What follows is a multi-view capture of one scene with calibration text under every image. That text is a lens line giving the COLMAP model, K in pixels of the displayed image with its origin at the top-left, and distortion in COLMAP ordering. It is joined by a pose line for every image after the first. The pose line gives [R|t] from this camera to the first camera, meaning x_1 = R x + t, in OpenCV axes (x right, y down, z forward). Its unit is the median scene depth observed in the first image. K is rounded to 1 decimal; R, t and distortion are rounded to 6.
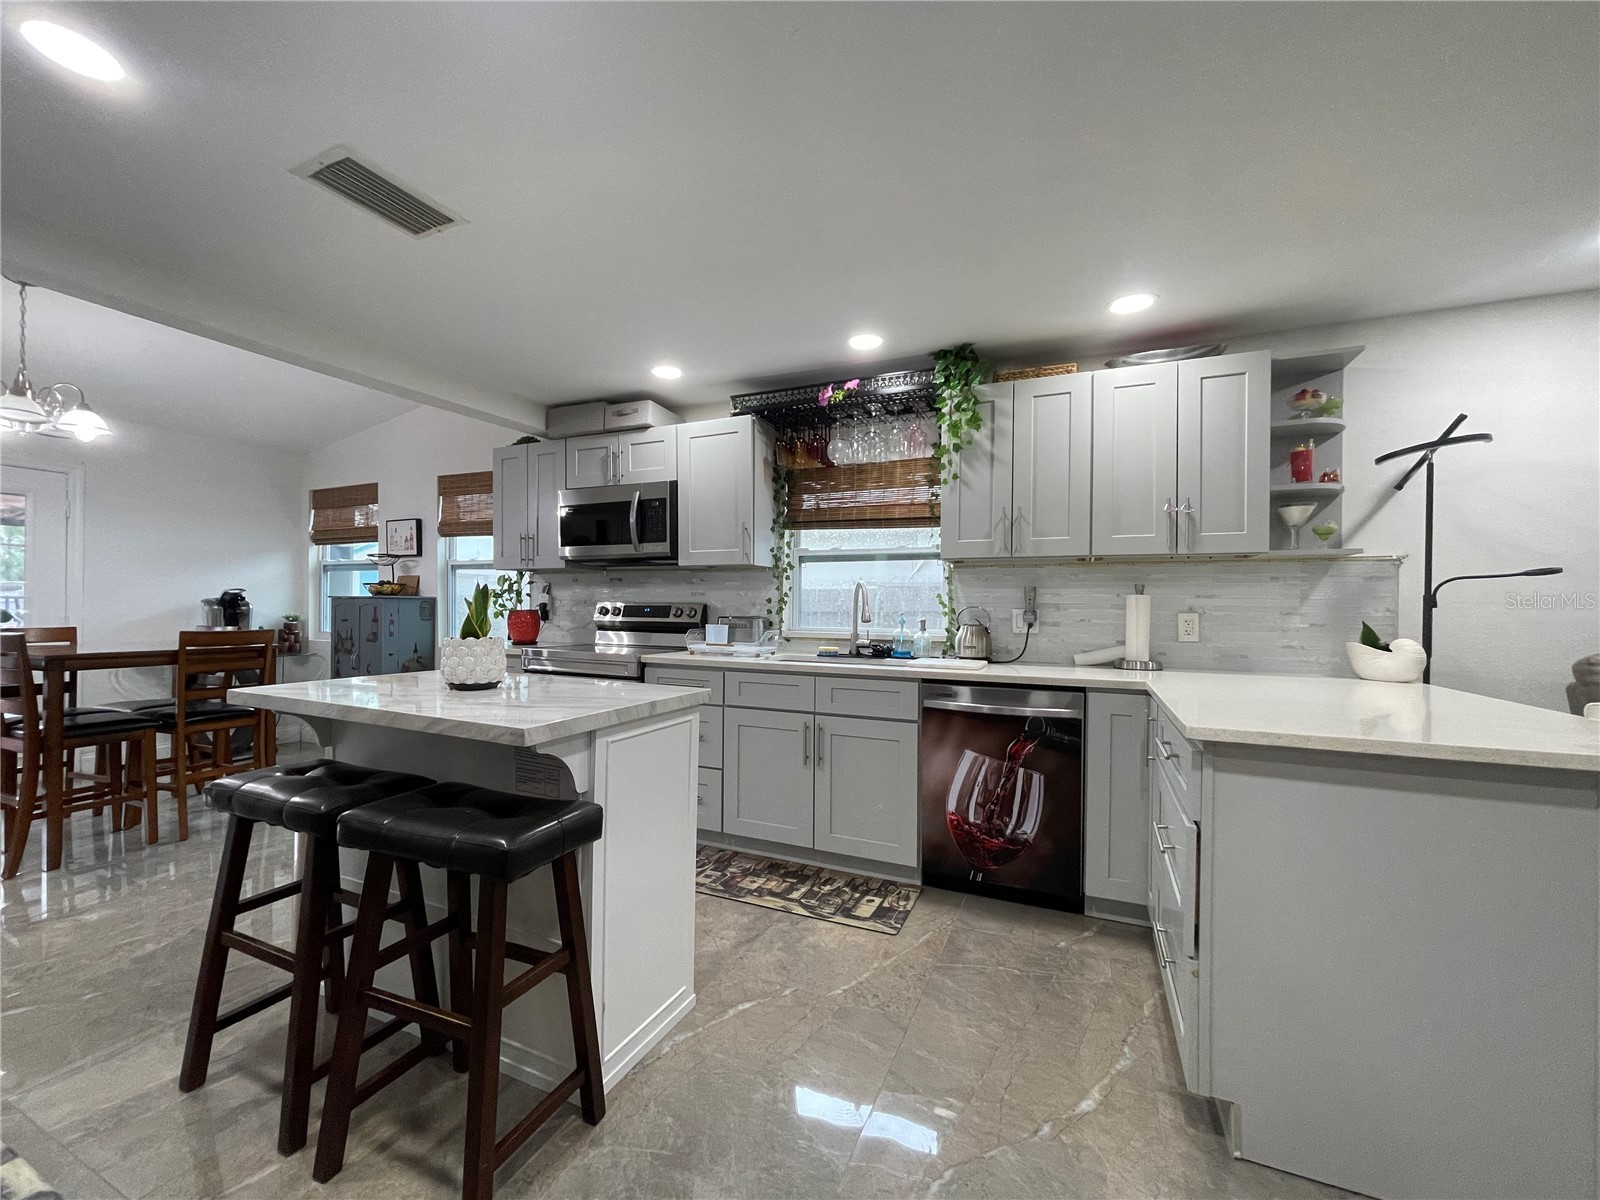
lens RADIAL K [[649.7, 0, 792.9], [0, 649.7, 609.6], [0, 0, 1]] dist [-0.000887, 0.000541]
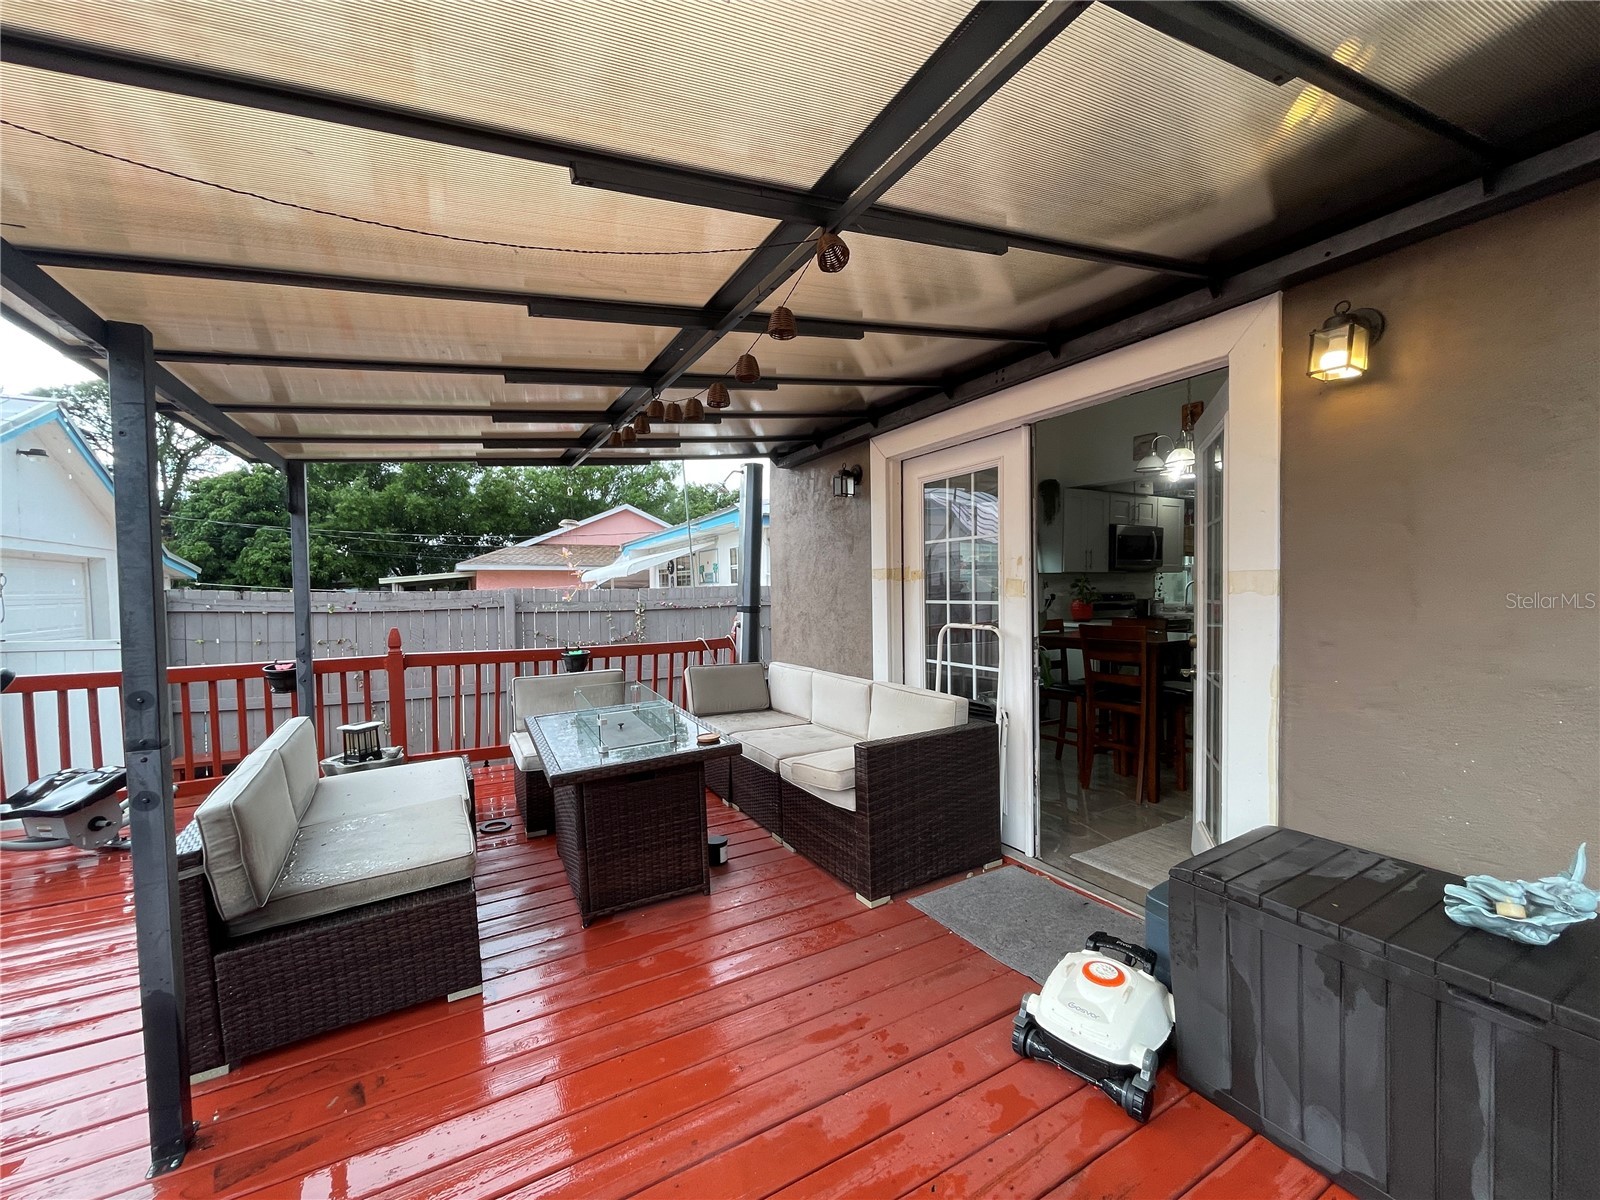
lens RADIAL K [[649.7, 0, 795.3], [0, 649.7, 604.7], [0, 0, 1]] dist [-0.000887, 0.000541]
pose [[0.588512, -0.044021, 0.807289, -2.889349], [0.022687, 0.999023, 0.037938, -0.084034], [-0.808170, -0.004012, 0.588935, 0.916861]]
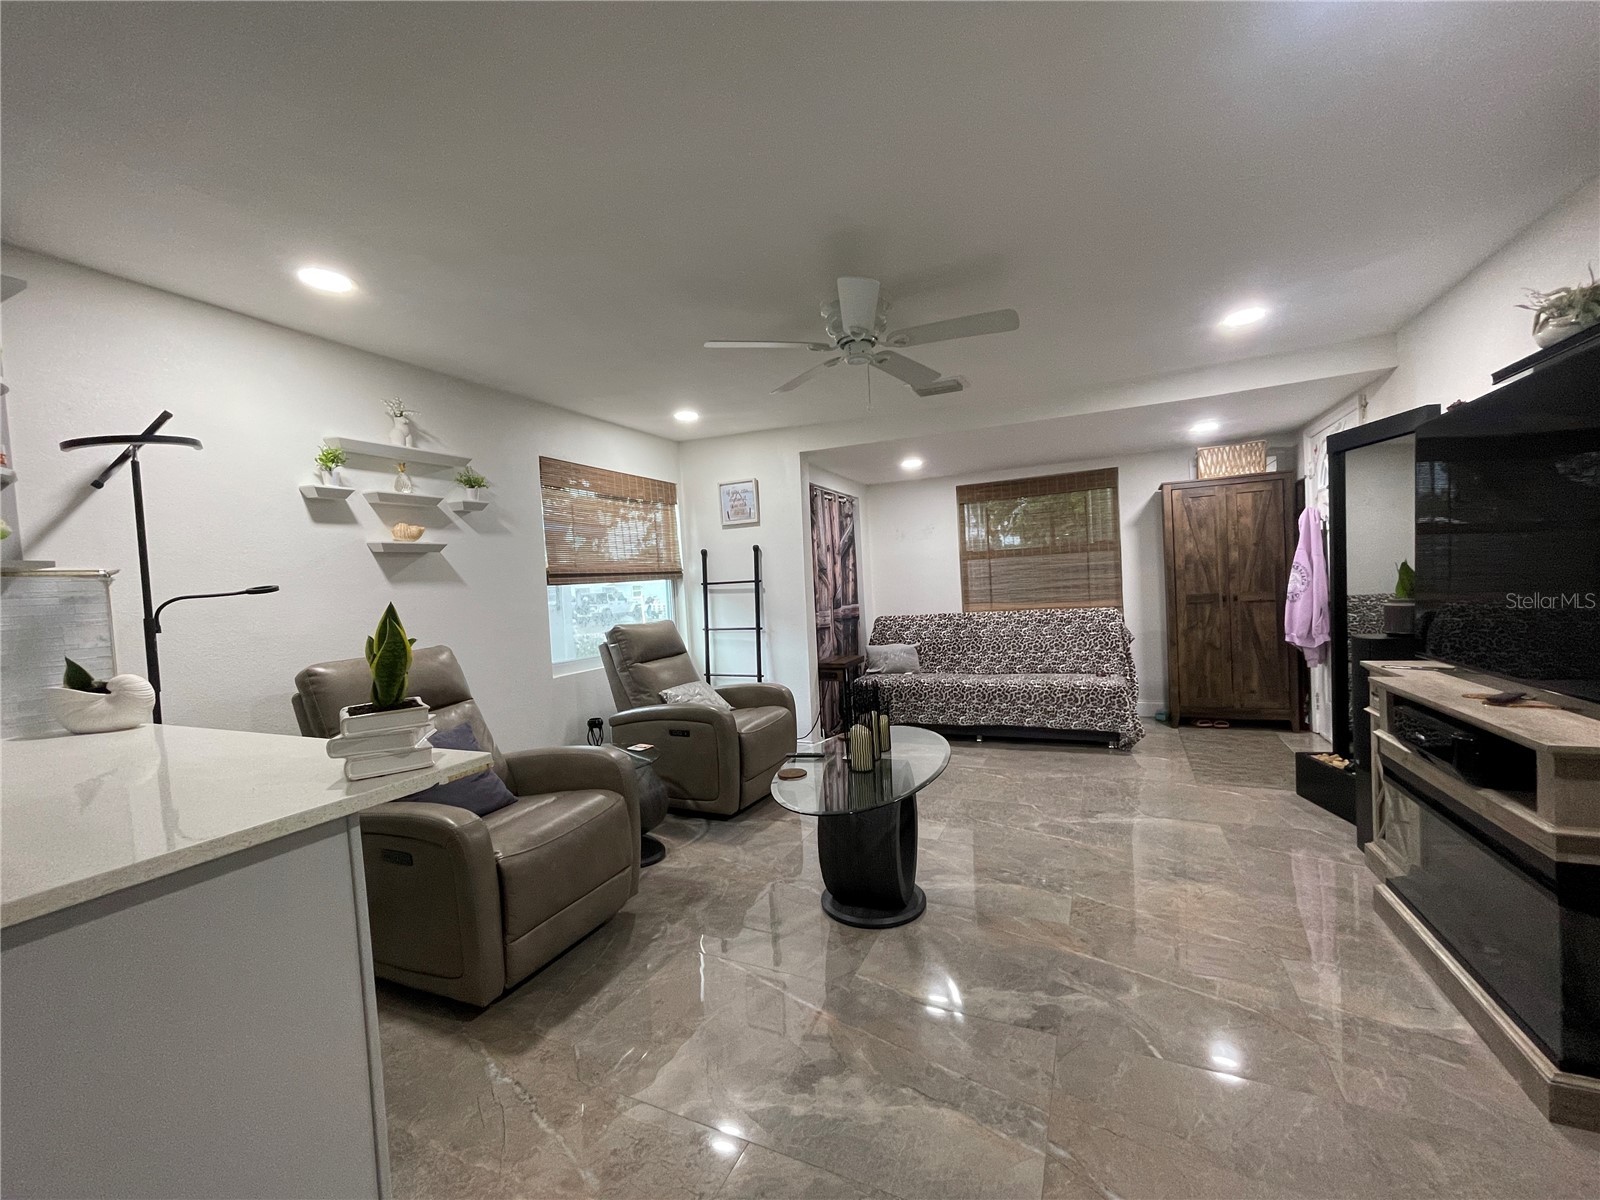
lens RADIAL K [[649.7, 0, 796.1], [0, 649.7, 610.1], [0, 0, 1]] dist [-0.000887, 0.000541]
pose [[0.010248, -0.048512, 0.998770, 0.124132], [0.055764, 0.997296, 0.047868, -0.022730], [-0.998391, 0.055205, 0.012925, 0.128302]]
